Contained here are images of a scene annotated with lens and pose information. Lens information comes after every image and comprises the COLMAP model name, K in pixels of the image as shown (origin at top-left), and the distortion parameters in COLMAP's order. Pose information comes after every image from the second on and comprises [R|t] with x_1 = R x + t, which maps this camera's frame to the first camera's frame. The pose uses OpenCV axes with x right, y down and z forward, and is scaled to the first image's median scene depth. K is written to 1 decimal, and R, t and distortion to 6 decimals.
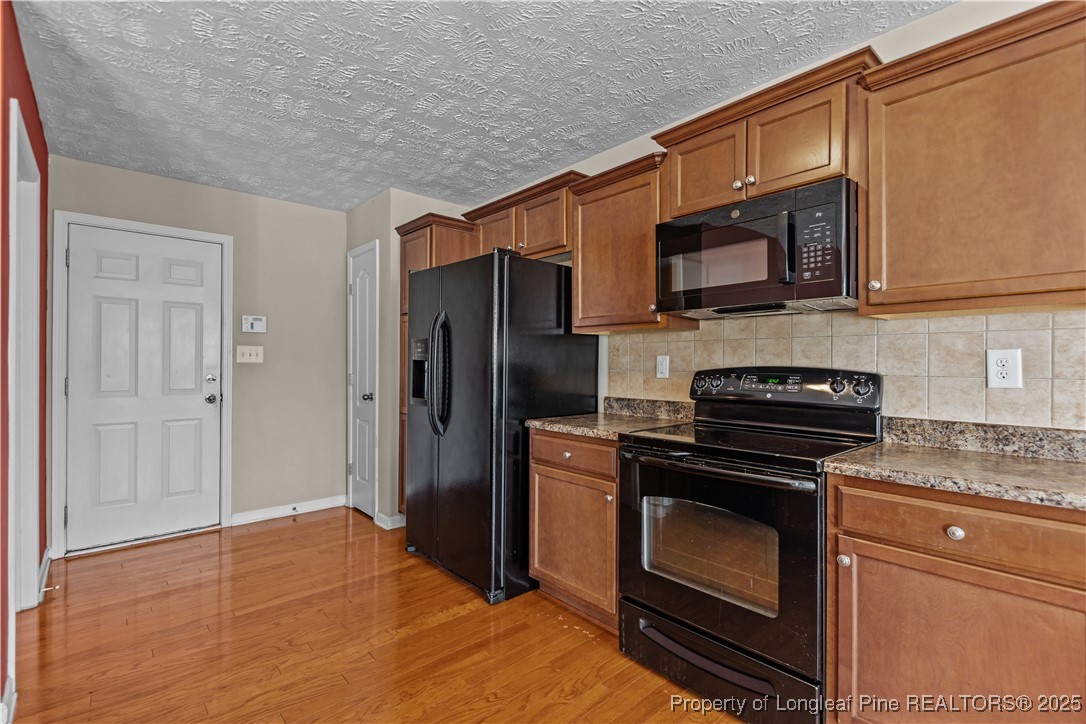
lens RADIAL K [[495.9, 0, 543.0], [0, 495.9, 362.0], [0, 0, 1]] dist [0.000776, -0.000031]
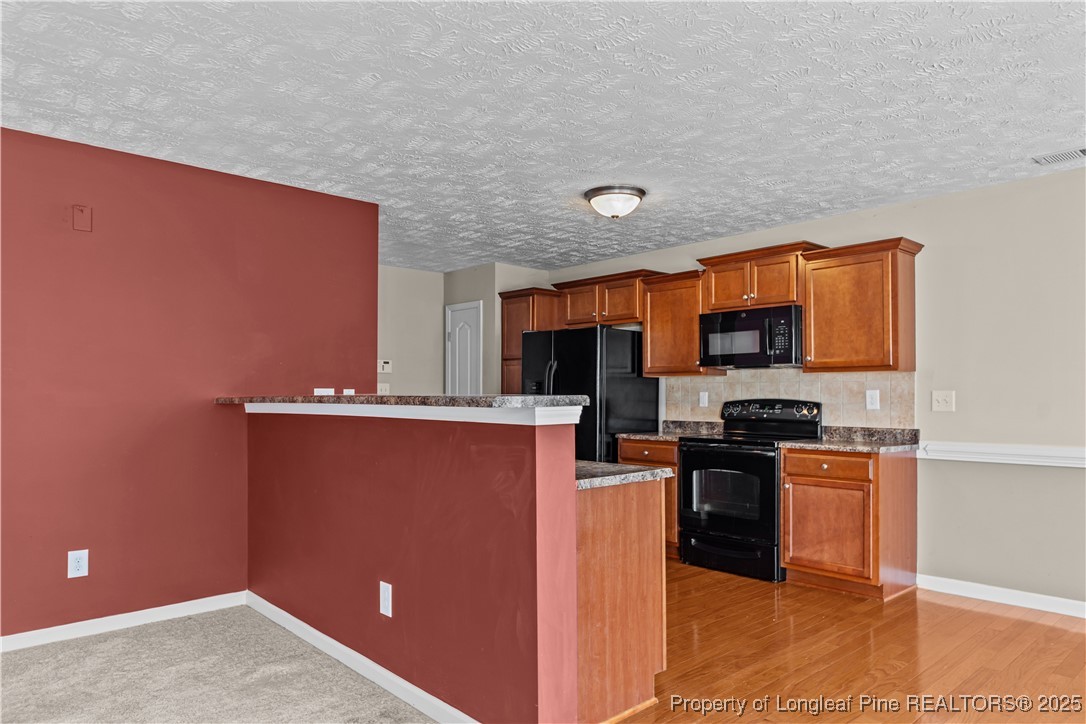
lens RADIAL K [[696.8, 0, 544.4], [0, 696.8, 387.8], [0, 0, 1]] dist [-0.004976, -0.001484]
pose [[0.999879, 0.000272, 0.015530, -0.324590], [-0.000109, 0.999945, -0.010511, -0.003640], [-0.015532, 0.010508, 0.999824, -1.308055]]
